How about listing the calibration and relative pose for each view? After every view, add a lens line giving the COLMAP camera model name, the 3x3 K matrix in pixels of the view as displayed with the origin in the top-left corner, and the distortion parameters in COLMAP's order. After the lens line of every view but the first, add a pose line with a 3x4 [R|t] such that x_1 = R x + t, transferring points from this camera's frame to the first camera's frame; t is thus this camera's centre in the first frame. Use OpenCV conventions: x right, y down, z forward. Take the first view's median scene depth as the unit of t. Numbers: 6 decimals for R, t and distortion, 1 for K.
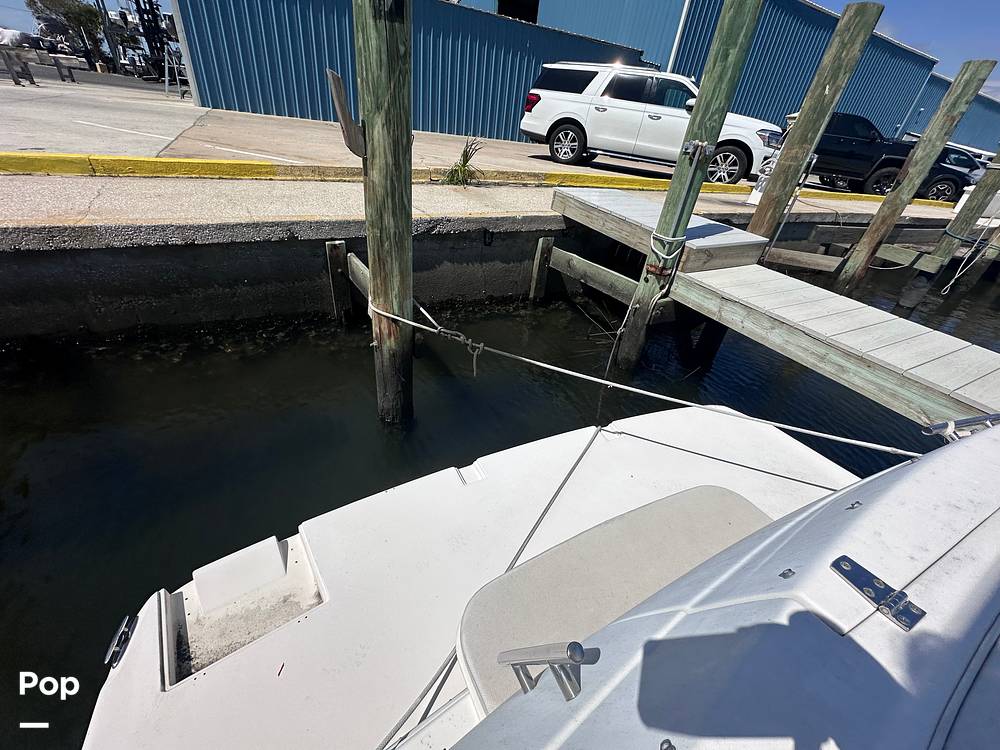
lens RADIAL K [[397.1, 0, 497.5], [0, 397.1, 371.9], [0, 0, 1]] dist [-0.006327, 0.000855]
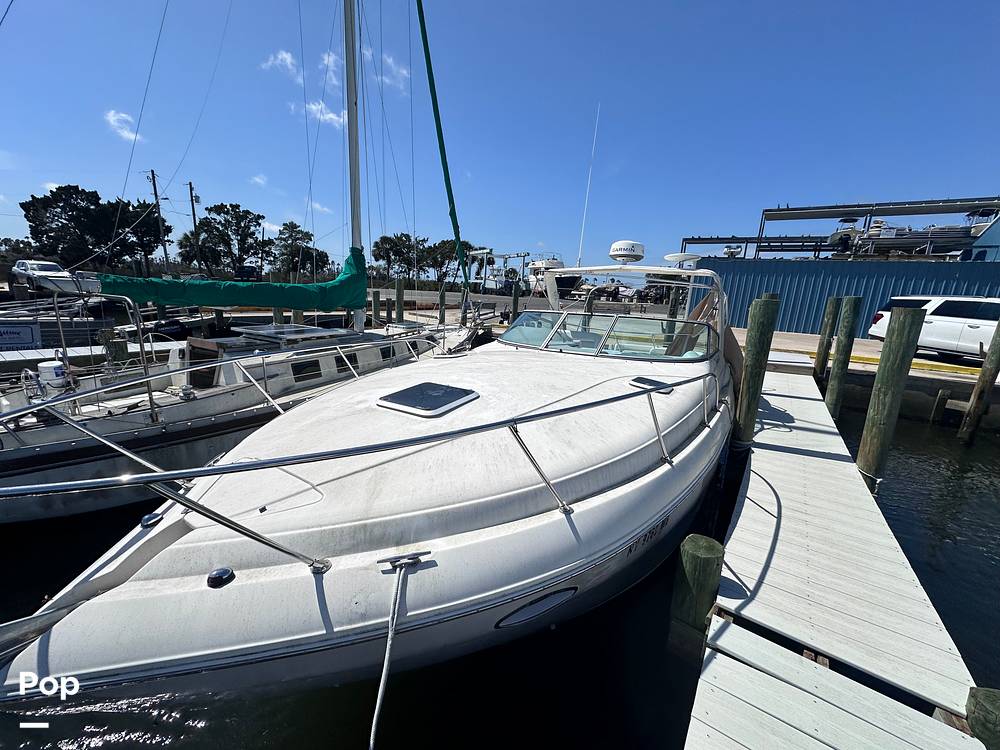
lens RADIAL K [[397.1, 0, 499.7], [0, 397.1, 372.4], [0, 0, 1]] dist [-0.006327, 0.000855]
pose [[0.471530, 0.094435, -0.876779, 1.840072], [-0.473031, 0.866192, -0.161100, 1.017202], [0.744246, 0.490707, 0.453106, -1.579774]]
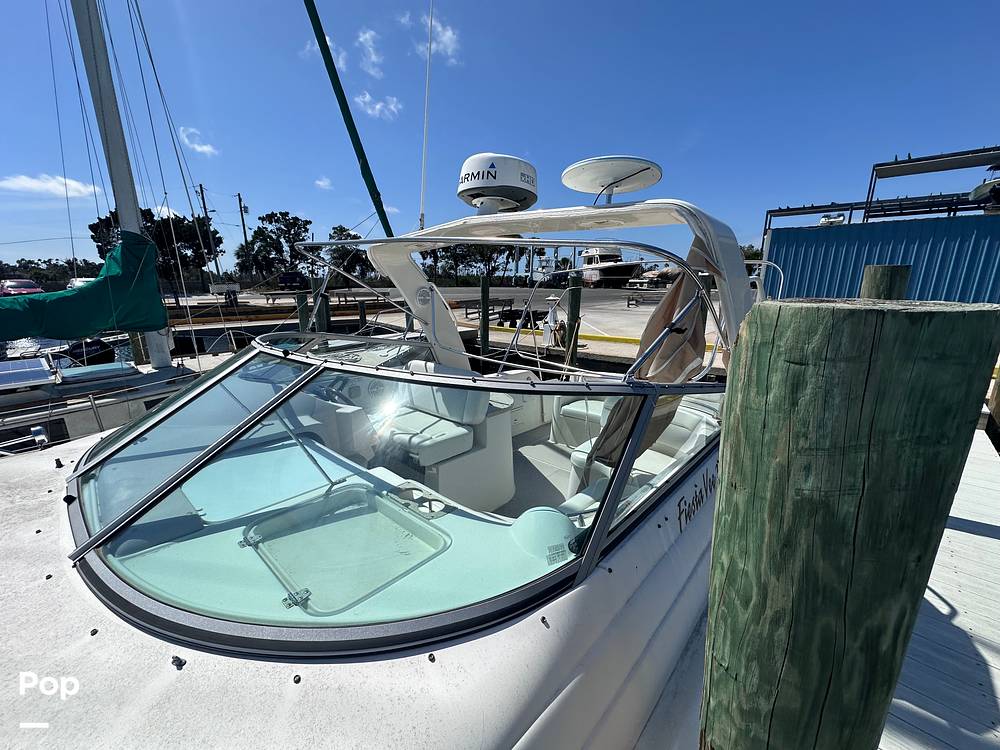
lens RADIAL K [[397.1, 0, 500.0], [0, 397.1, 374.3], [0, 0, 1]] dist [-0.006327, 0.000855]
pose [[0.317181, 0.106797, -0.942332, 1.258014], [-0.479090, 0.875572, -0.062026, 0.366461], [0.818455, 0.471135, 0.328880, -0.710630]]
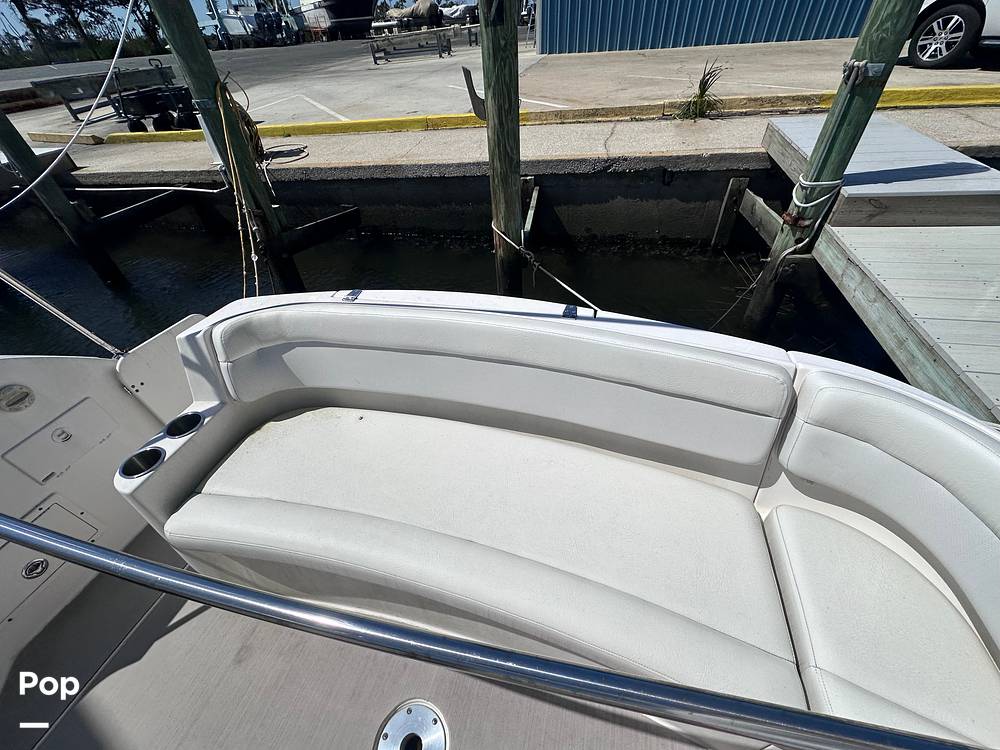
lens RADIAL K [[397.1, 0, 503.4], [0, 397.1, 371.6], [0, 0, 1]] dist [-0.006327, 0.000855]
pose [[0.750581, 0.308783, -0.584193, 0.451238], [-0.224140, 0.950657, 0.214504, 0.018536], [0.621602, -0.030061, 0.782756, -0.090207]]
